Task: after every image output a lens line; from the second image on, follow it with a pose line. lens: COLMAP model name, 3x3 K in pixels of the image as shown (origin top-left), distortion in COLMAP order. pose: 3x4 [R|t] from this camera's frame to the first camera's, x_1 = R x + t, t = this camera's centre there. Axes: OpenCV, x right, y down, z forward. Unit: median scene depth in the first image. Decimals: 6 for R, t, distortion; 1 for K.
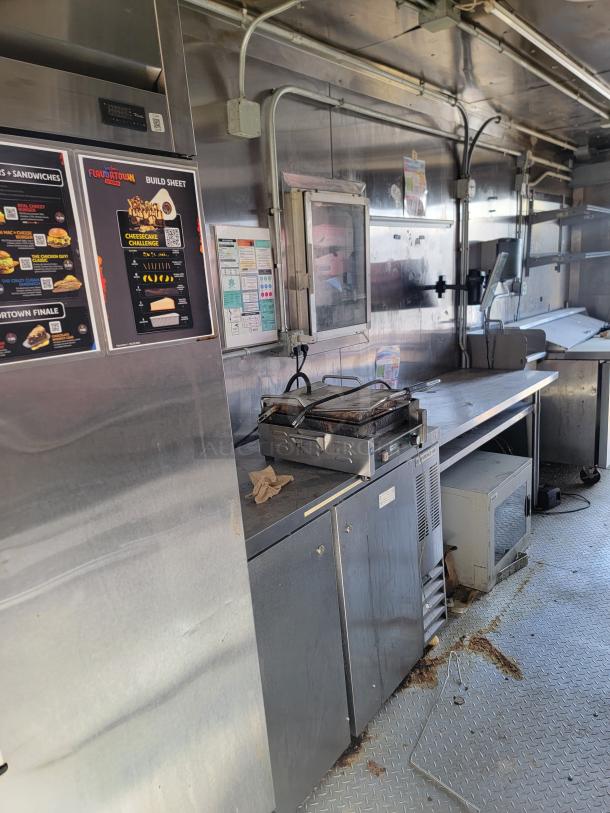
lens RADIAL K [[562.7, 0, 303.7], [0, 562.7, 406.3], [0, 0, 1]] dist [0.063427, -0.030814]
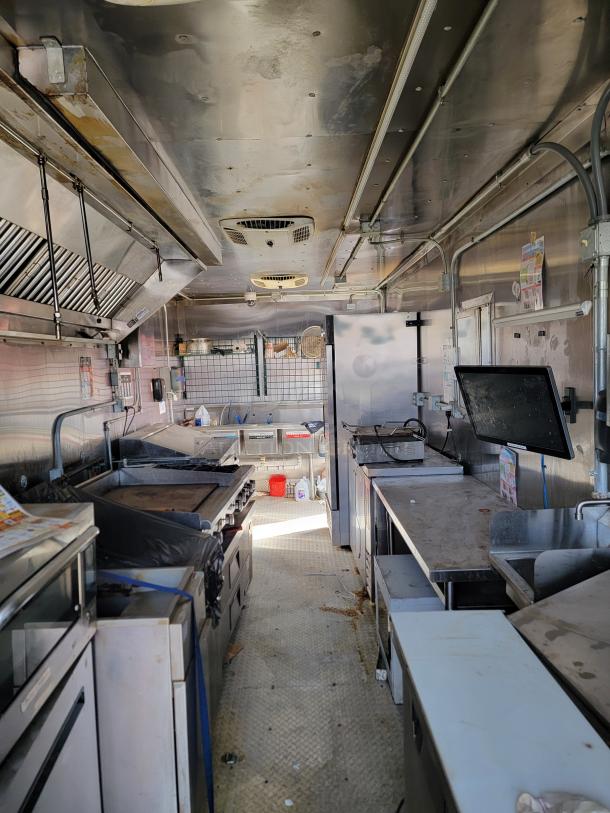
lens RADIAL K [[562.7, 0, 304.1], [0, 562.7, 405.5], [0, 0, 1]] dist [0.063427, -0.030814]
pose [[-0.753980, 0.147408, -0.640145, 0.835201], [-0.064860, 0.953030, 0.295851, -0.360310], [0.653688, 0.264585, -0.709004, 1.192314]]
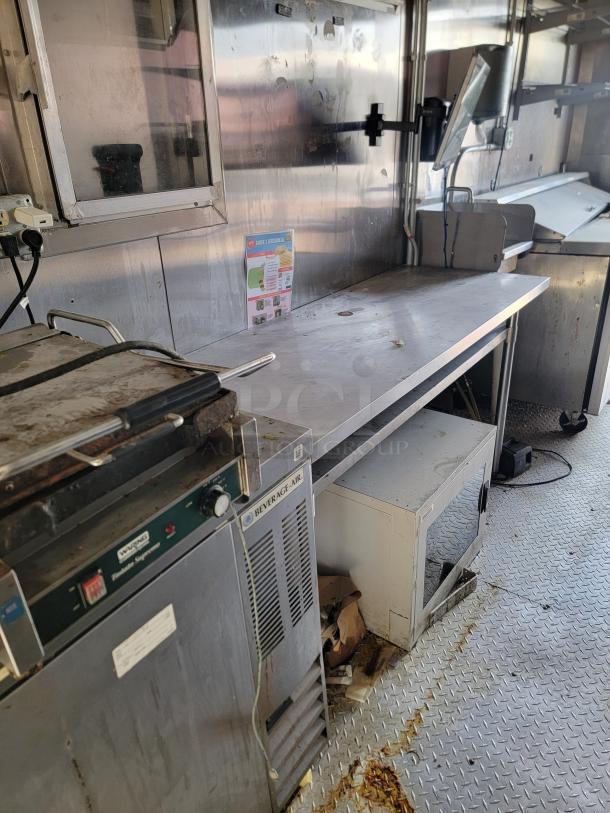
lens RADIAL K [[562.7, 0, 305.0], [0, 562.7, 411.2], [0, 0, 1]] dist [0.063427, -0.030814]
pose [[0.998304, -0.000394, 0.058223, 0.127813], [-0.012581, 0.974893, 0.222318, -0.048606], [-0.056848, -0.222673, 0.973234, 0.338251]]
